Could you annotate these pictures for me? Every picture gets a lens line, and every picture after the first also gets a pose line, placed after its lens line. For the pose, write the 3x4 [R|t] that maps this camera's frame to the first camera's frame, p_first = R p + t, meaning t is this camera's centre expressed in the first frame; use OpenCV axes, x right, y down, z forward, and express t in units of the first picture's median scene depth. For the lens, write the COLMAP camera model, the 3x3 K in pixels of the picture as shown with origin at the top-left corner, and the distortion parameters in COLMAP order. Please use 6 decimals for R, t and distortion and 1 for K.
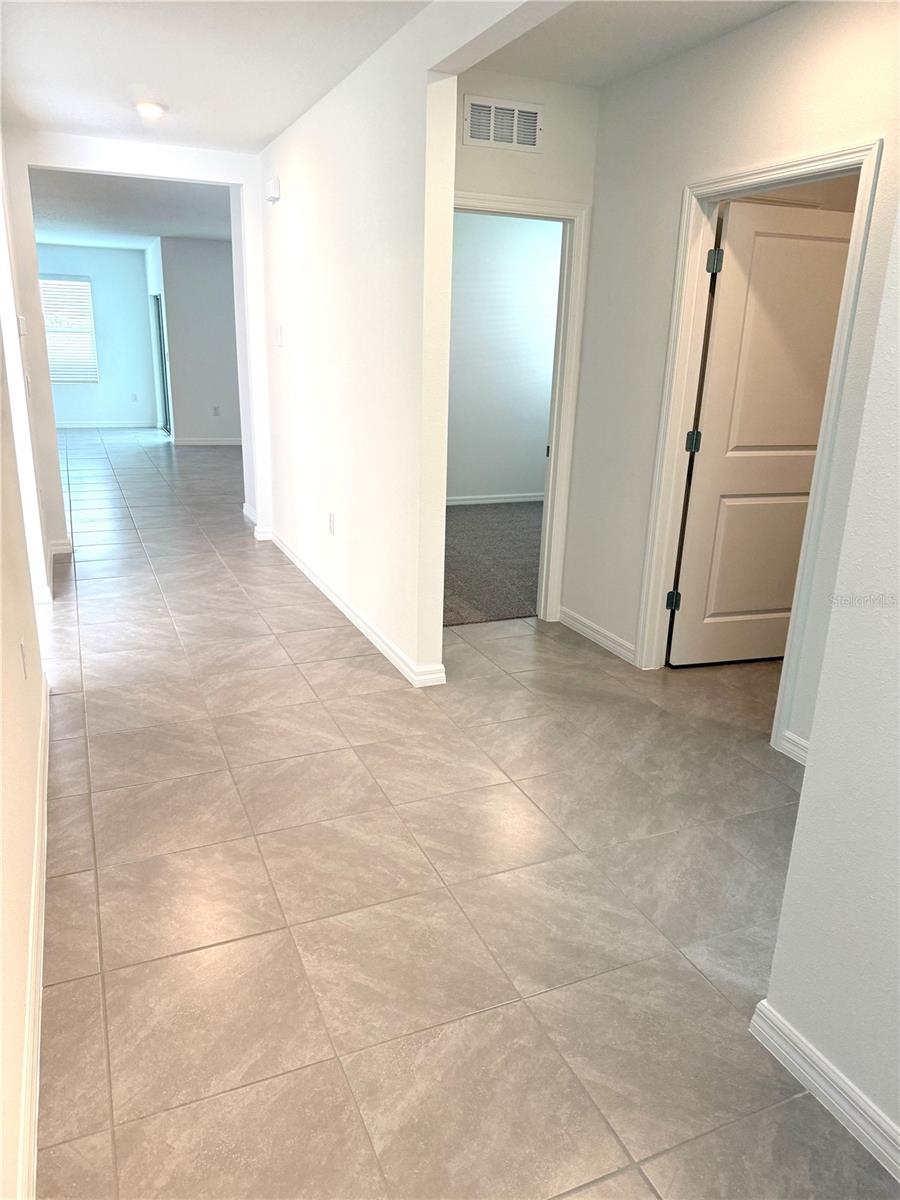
lens RADIAL K [[847.9, 0, 449.0], [0, 847.9, 600.4], [0, 0, 1]] dist [0.105321, -0.163570]
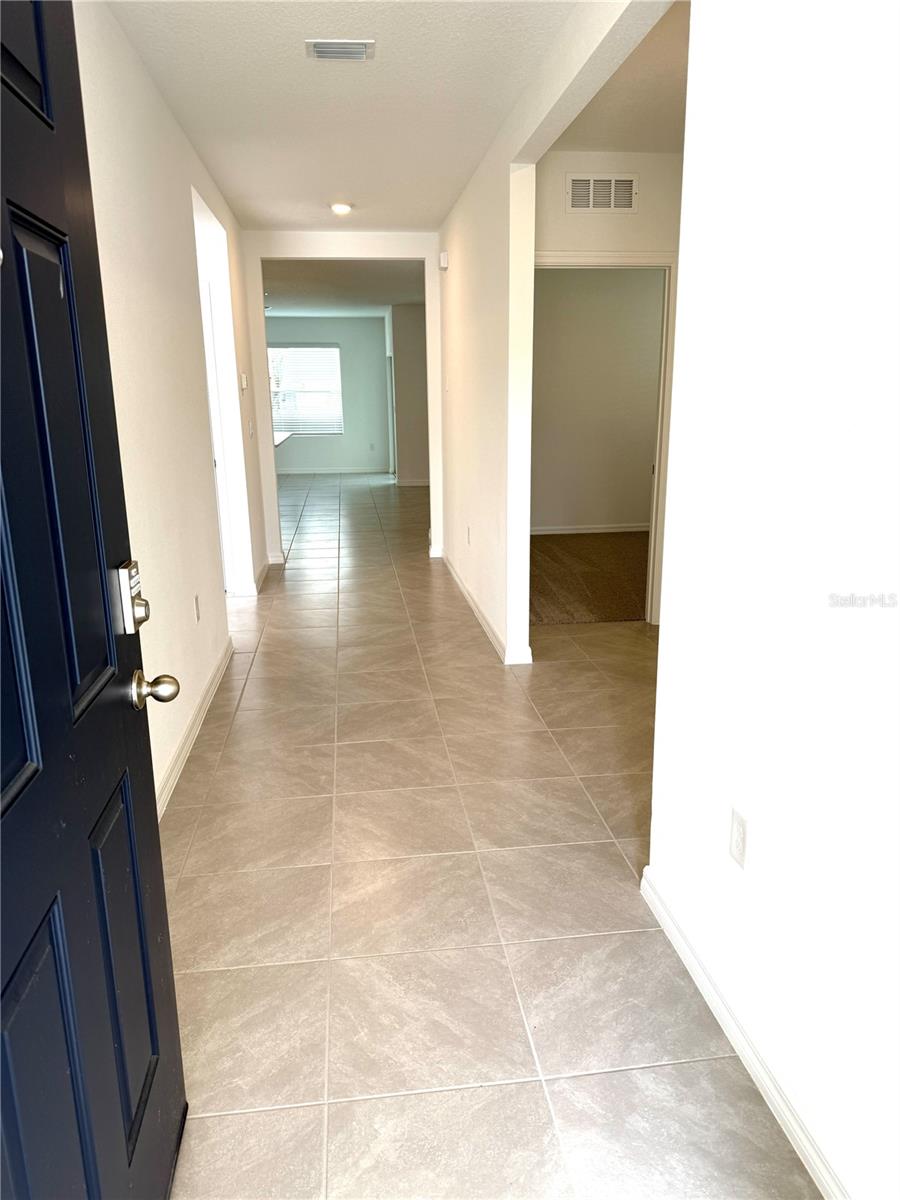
lens RADIAL K [[811.8, 0, 443.6], [0, 811.8, 606.9], [0, 0, 1]] dist [0.148138, -0.216344]
pose [[0.962137, 0.032552, -0.270617, 0.179161], [-0.042401, 0.998631, -0.030627, 0.057822], [0.269249, 0.040942, 0.962200, -0.131442]]
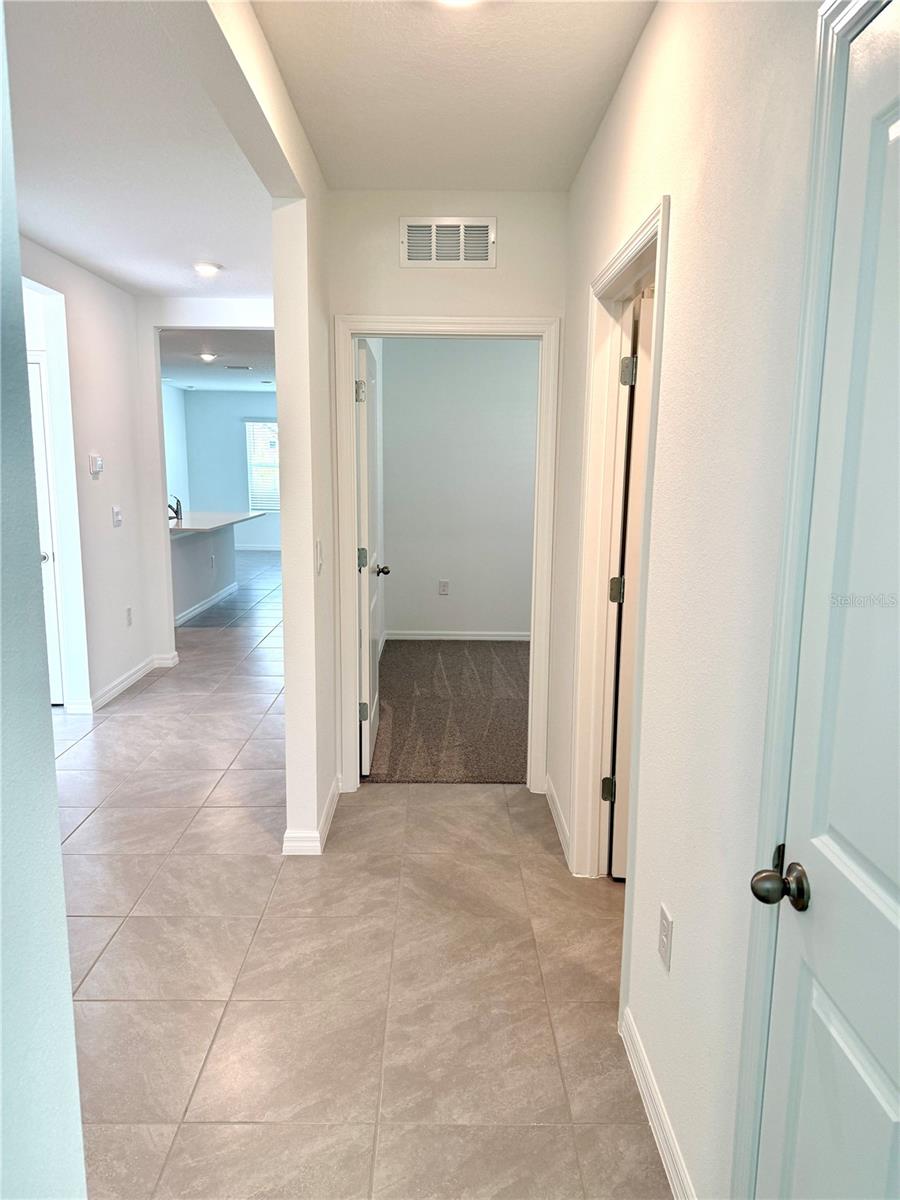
lens RADIAL K [[840.8, 0, 449.7], [0, 840.8, 615.1], [0, 0, 1]] dist [-0.001512, -0.044422]
pose [[0.922251, 0.049419, -0.383420, 0.420704], [-0.094673, 0.990467, -0.100058, -0.068954], [0.374820, 0.128578, 0.918138, 0.228552]]
